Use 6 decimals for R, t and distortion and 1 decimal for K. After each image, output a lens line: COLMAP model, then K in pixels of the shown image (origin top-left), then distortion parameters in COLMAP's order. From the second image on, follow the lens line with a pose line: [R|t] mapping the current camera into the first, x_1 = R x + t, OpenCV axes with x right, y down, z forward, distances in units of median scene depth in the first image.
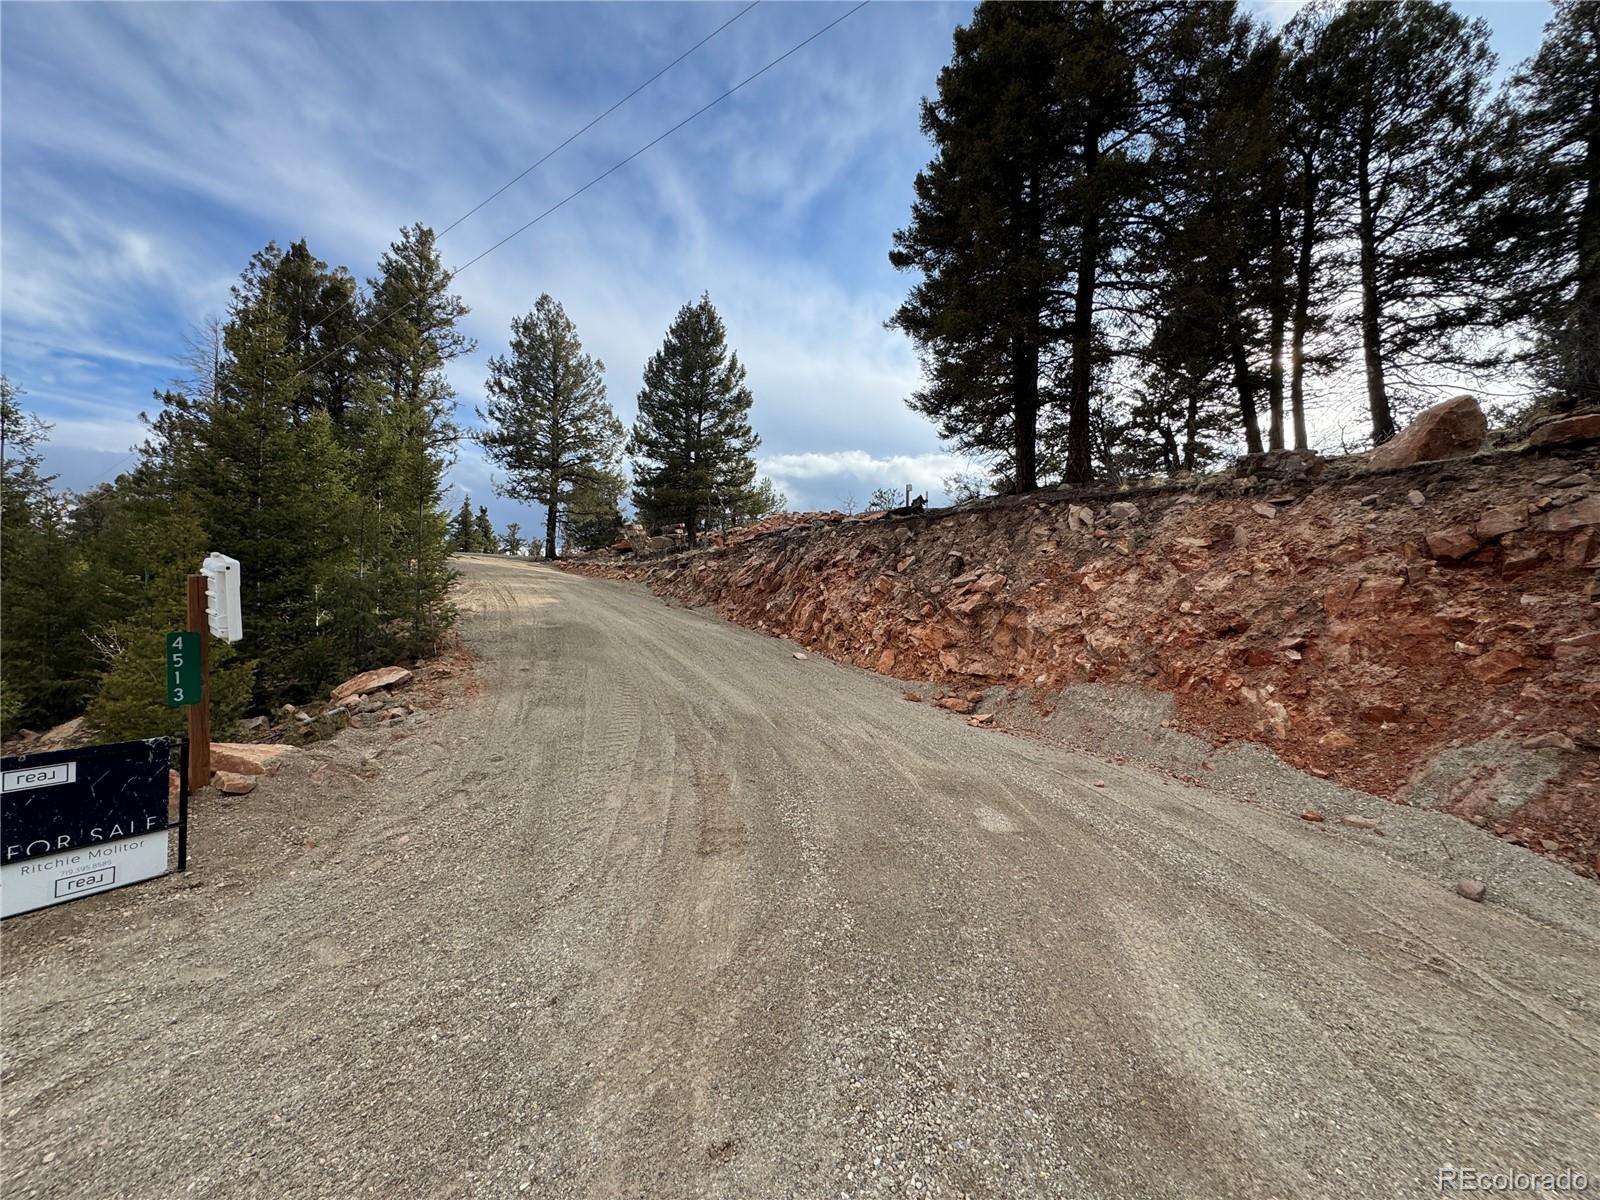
lens RADIAL K [[634.8, 0, 796.6], [0, 634.8, 600.3], [0, 0, 1]] dist [-0.004297, 0.000438]
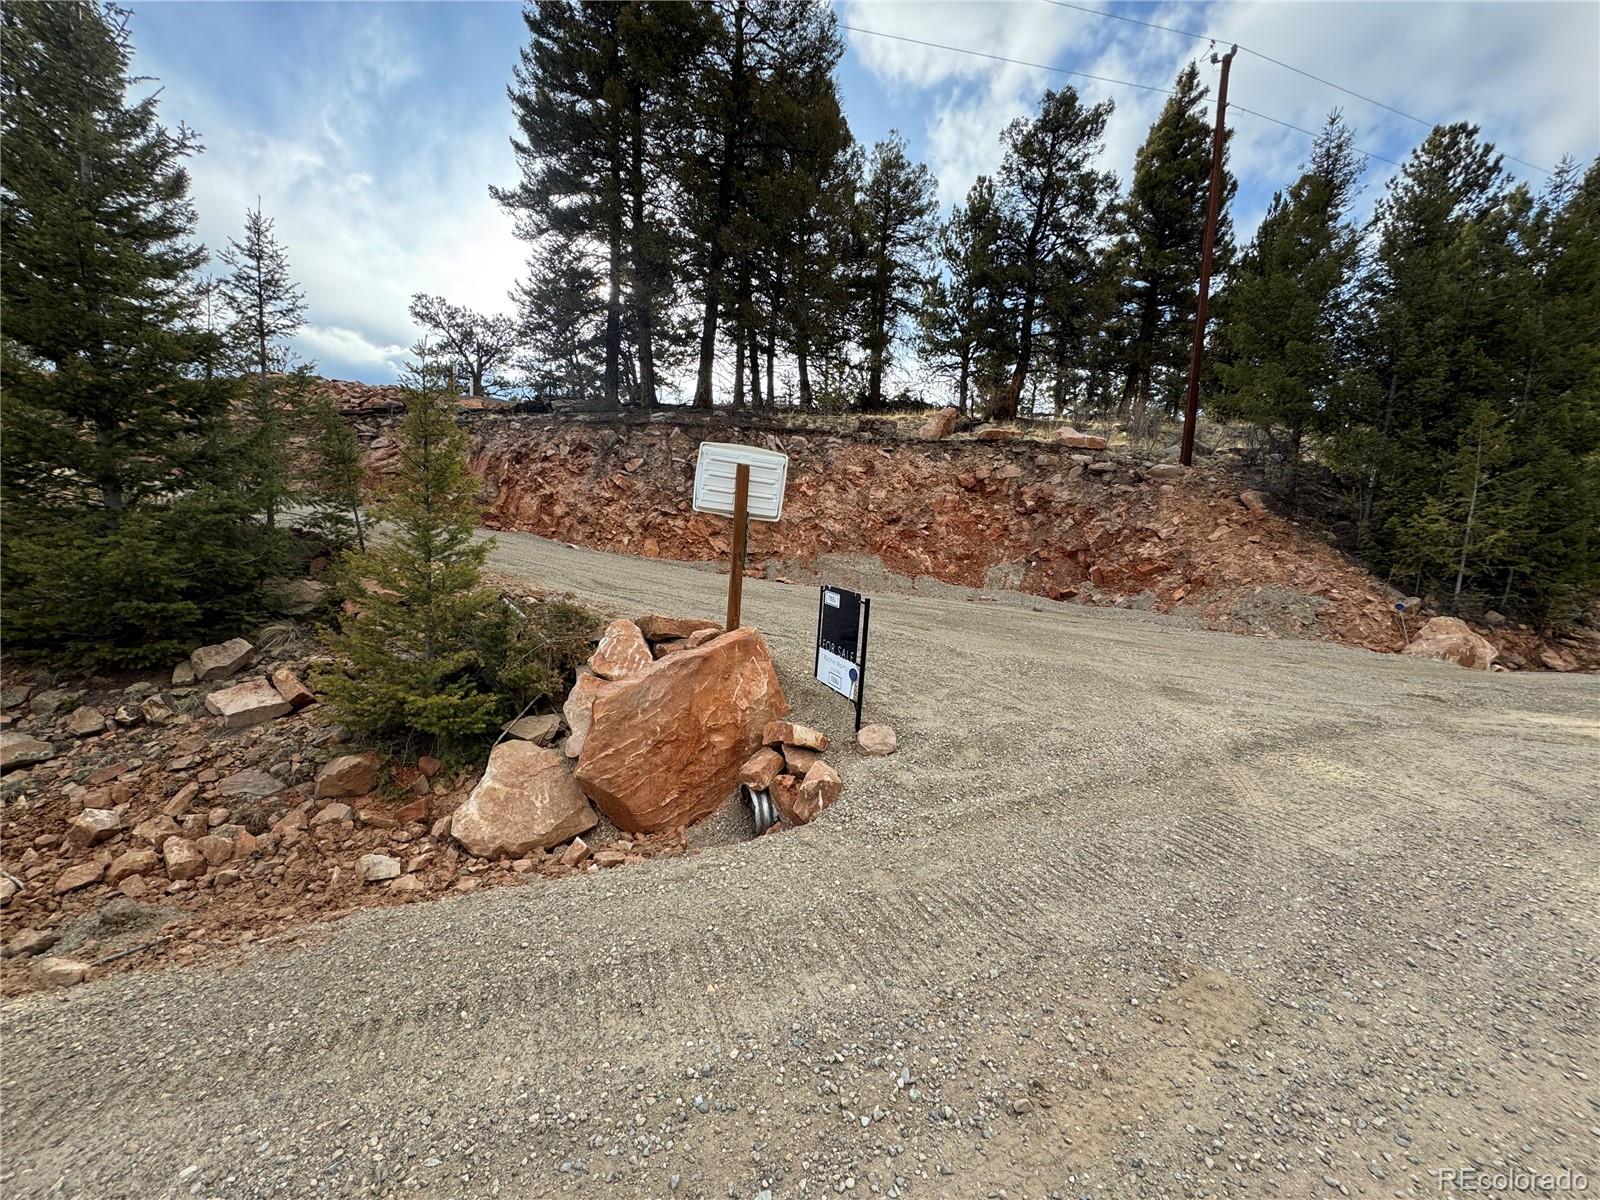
lens RADIAL K [[634.8, 0, 796.6], [0, 634.8, 600.3], [0, 0, 1]] dist [-0.004297, 0.000438]
pose [[0.596518, -0.096949, 0.796723, -0.981727], [-0.029004, 0.989425, 0.142114, 0.022755], [-0.802075, -0.107882, 0.587398, 0.101366]]
